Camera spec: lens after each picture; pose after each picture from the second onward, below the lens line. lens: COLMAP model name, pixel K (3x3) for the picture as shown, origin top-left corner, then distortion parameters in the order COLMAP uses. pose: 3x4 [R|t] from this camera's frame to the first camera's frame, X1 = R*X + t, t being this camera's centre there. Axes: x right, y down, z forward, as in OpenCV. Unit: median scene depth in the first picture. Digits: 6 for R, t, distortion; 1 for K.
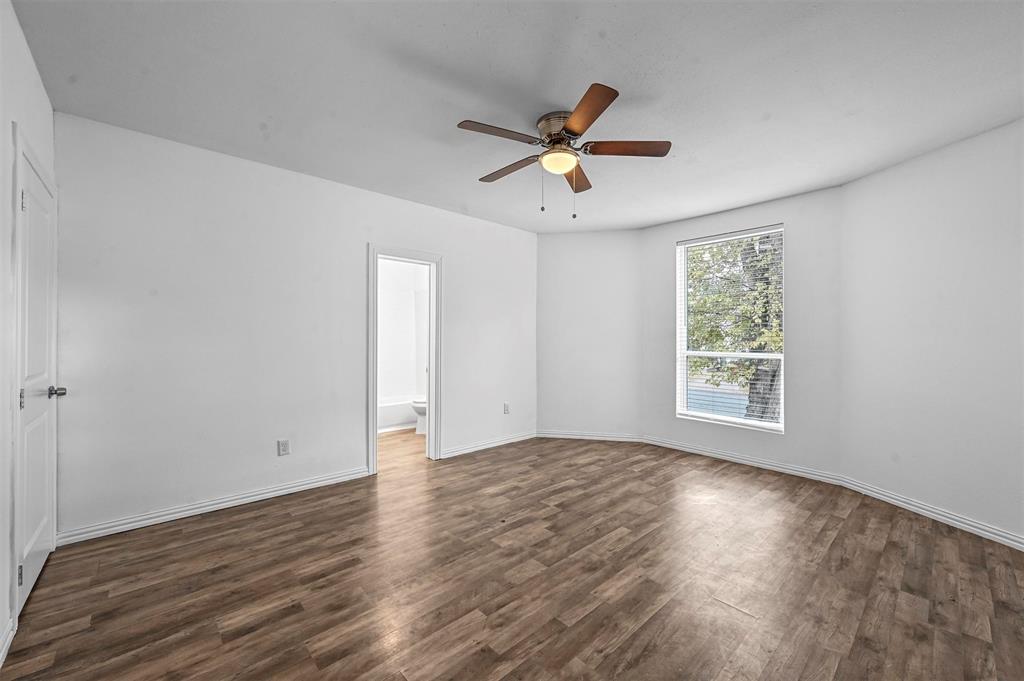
lens RADIAL K [[413.5, 0, 511.2], [0, 413.5, 337.1], [0, 0, 1]] dist [0.000880, 0.000105]
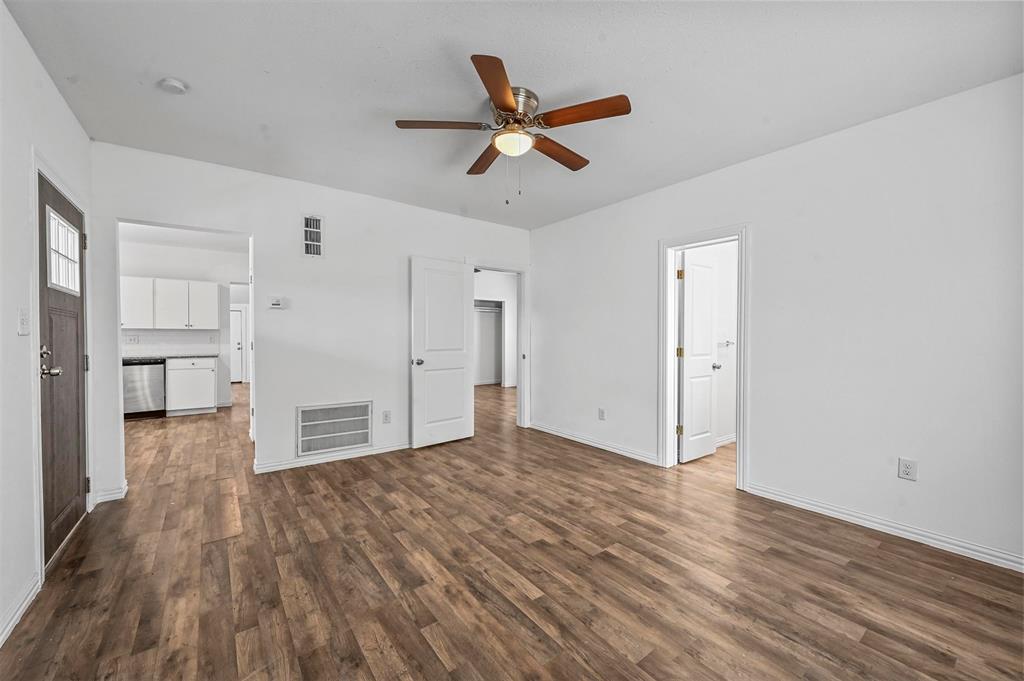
lens RADIAL K [[403.4, 0, 509.0], [0, 403.4, 343.5], [0, 0, 1]] dist [0.001778, 0.000173]
pose [[-0.114104, 0.017558, -0.993314, 0.958473], [0.002562, 0.999846, 0.017380, 0.011806], [0.993466, -0.000561, -0.114131, 1.014482]]
